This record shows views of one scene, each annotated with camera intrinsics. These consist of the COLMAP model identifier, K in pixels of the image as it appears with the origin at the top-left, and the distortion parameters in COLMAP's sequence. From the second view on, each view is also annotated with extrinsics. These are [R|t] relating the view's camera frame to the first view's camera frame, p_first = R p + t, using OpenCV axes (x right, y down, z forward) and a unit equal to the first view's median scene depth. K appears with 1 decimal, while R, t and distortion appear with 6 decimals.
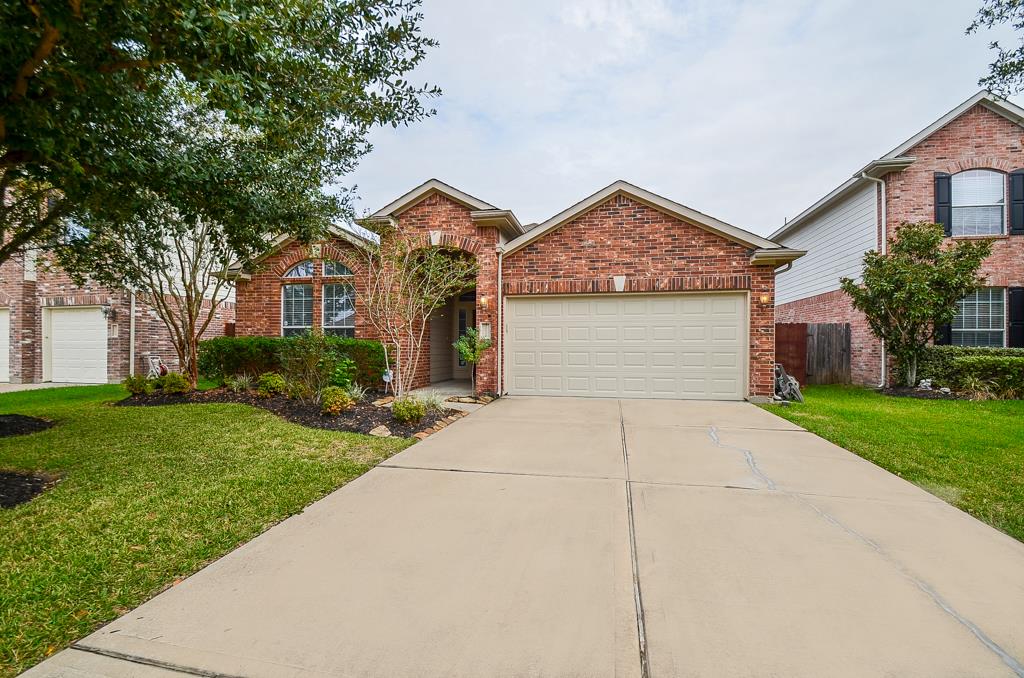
lens RADIAL K [[451.1, 0, 508.3], [0, 451.1, 343.9], [0, 0, 1]] dist [0.019295, -0.018363]
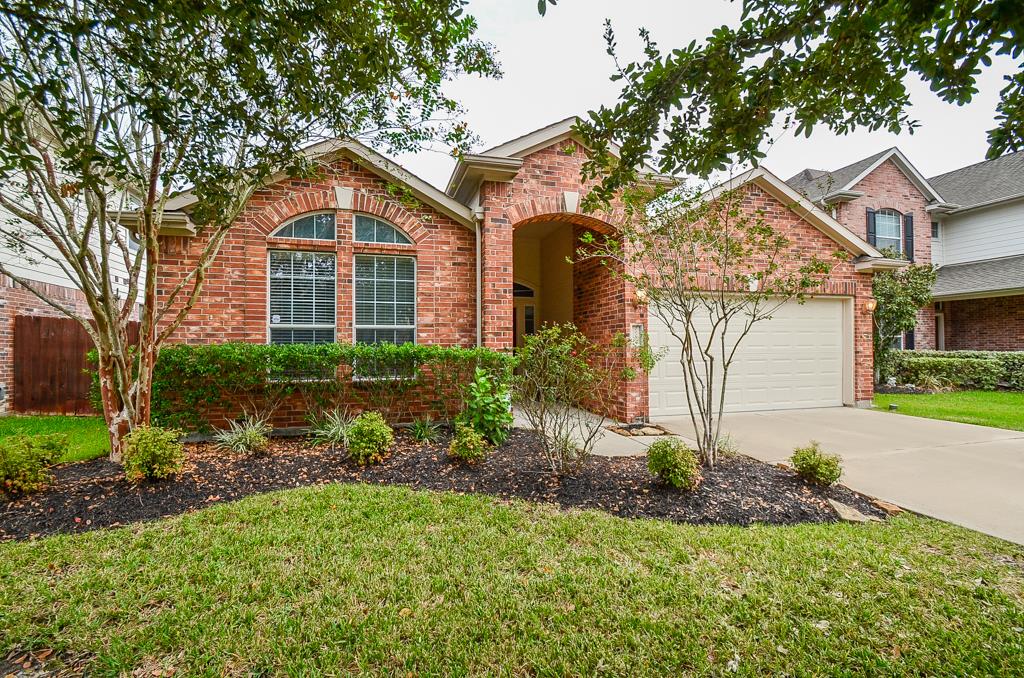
lens RADIAL K [[451.1, 0, 508.3], [0, 451.1, 343.9], [0, 0, 1]] dist [0.019295, -0.018363]
pose [[0.885996, -0.003372, 0.463680, -0.560815], [0.004661, 0.999988, -0.001634, -0.013643], [-0.463669, 0.003609, 0.886001, 0.415896]]
